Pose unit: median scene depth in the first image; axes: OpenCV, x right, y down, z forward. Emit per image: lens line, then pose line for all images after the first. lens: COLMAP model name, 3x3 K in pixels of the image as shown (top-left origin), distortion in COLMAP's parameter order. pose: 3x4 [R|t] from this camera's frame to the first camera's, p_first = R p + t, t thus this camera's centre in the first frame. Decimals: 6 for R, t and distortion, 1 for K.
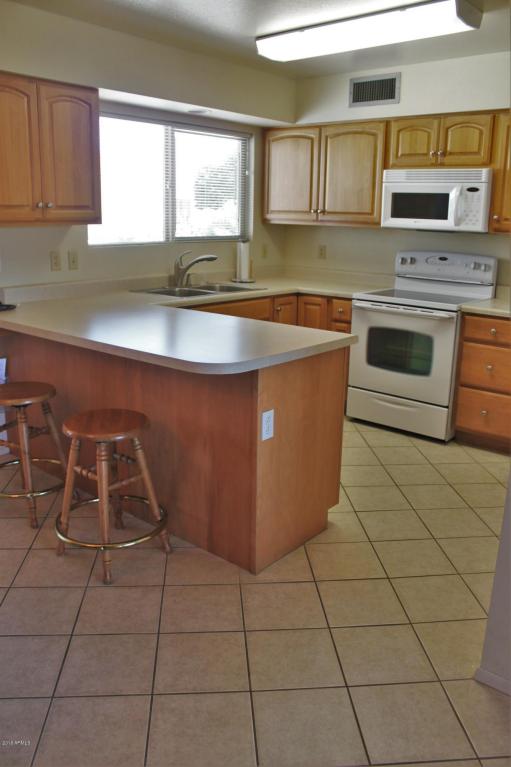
lens RADIAL K [[633.5, 0, 255.5], [0, 633.5, 383.5], [0, 0, 1]] dist [-0.171473, 0.144915]
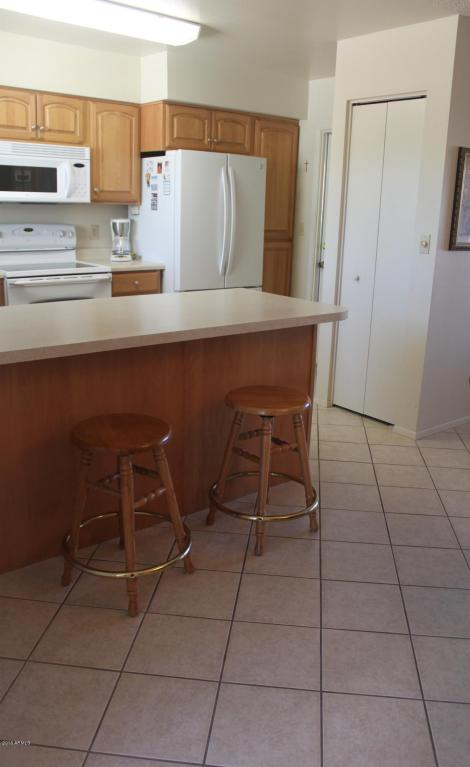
lens RADIAL K [[630.1, 0, 254.9], [0, 630.1, 386.6], [0, 0, 1]] dist [-0.187323, 0.182995]
pose [[0.175269, -0.283910, 0.942696, -0.746639], [0.220627, 0.944492, 0.243431, -0.129889], [-0.959481, 0.165319, 0.228178, 0.487487]]
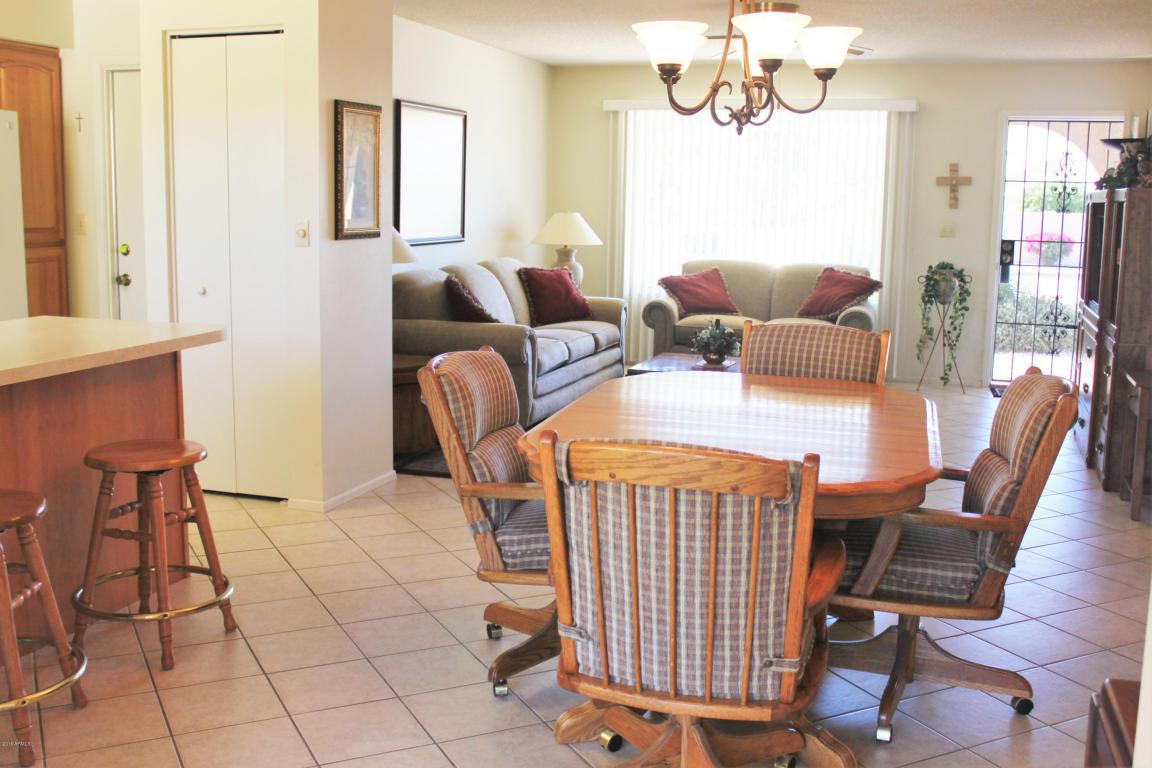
lens RADIAL K [[1198.2, 0, 578.1], [0, 1198.2, 366.0], [0, 0, 1]] dist [-0.082965, 0.018049]
pose [[-0.374508, -0.155005, 0.914176, -1.067098], [0.219550, 0.943067, 0.249846, -0.170400], [-0.900856, 0.294276, -0.319155, 0.600399]]
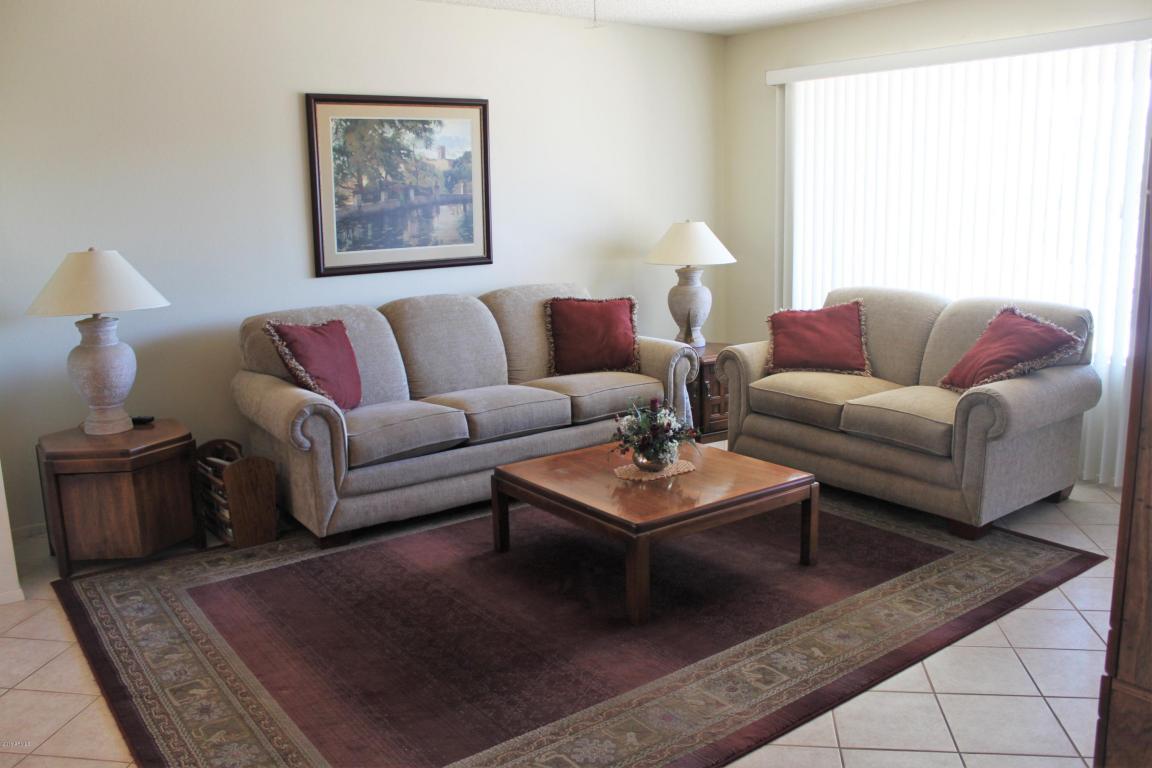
lens RADIAL K [[967.1, 0, 576.3], [0, 967.1, 376.6], [0, 0, 1]] dist [-0.155025, 0.127352]
pose [[0.228627, -0.202592, 0.952201, -0.347938], [0.279214, 0.950660, 0.135224, 0.100321], [-0.932614, 0.234952, 0.273913, -0.378134]]
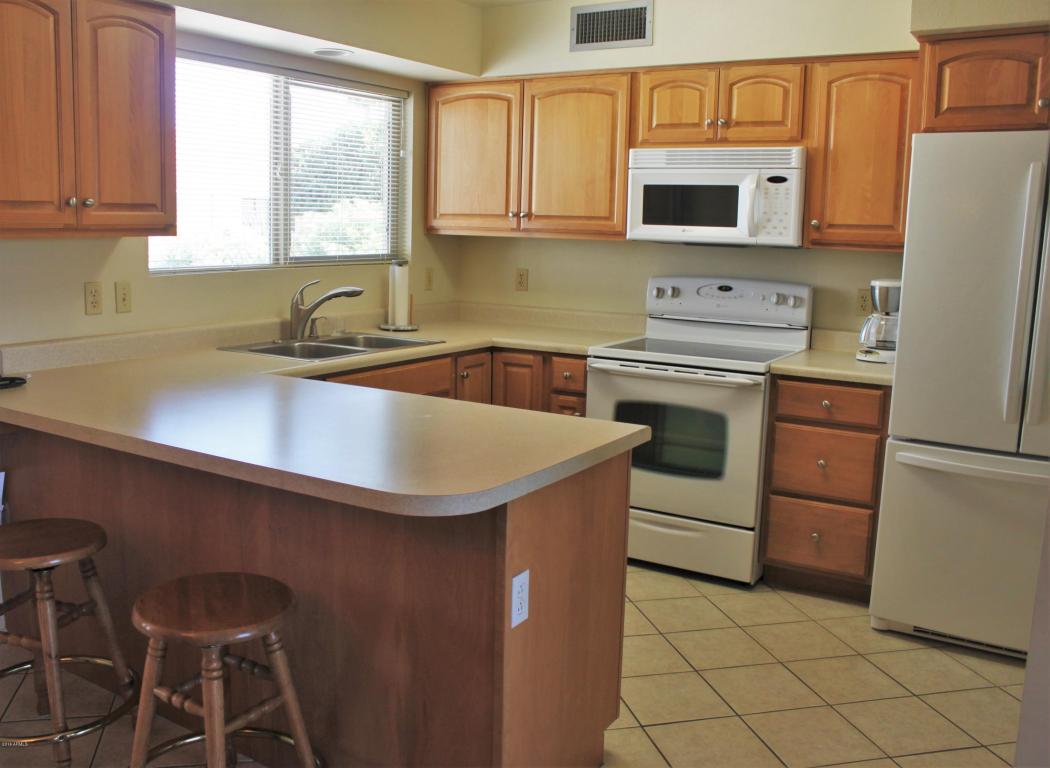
lens RADIAL K [[955.5, 0, 476.8], [0, 955.5, 373.8], [0, 0, 1]] dist [-0.177662, 0.151957]
pose [[0.992695, -0.017537, 0.119368, -0.068732], [0.029854, 0.994317, -0.102192, -0.027727], [-0.116898, 0.105009, 0.987577, 0.106293]]
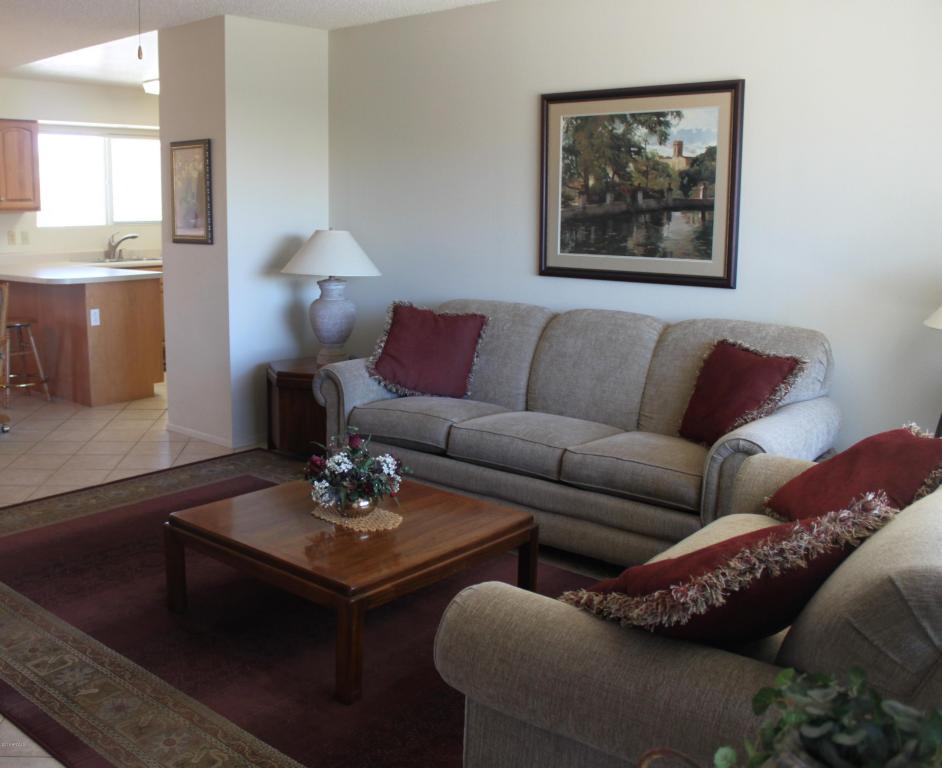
lens RADIAL K [[951.4, 0, 369.1], [0, 951.4, 382.9], [0, 0, 1]] dist [-0.170955, 0.152006]
pose [[0.997856, -0.004415, -0.065298, 0.592562], [-0.000824, 0.996796, -0.079987, 0.283652], [0.065442, 0.079870, 0.994655, -0.967392]]
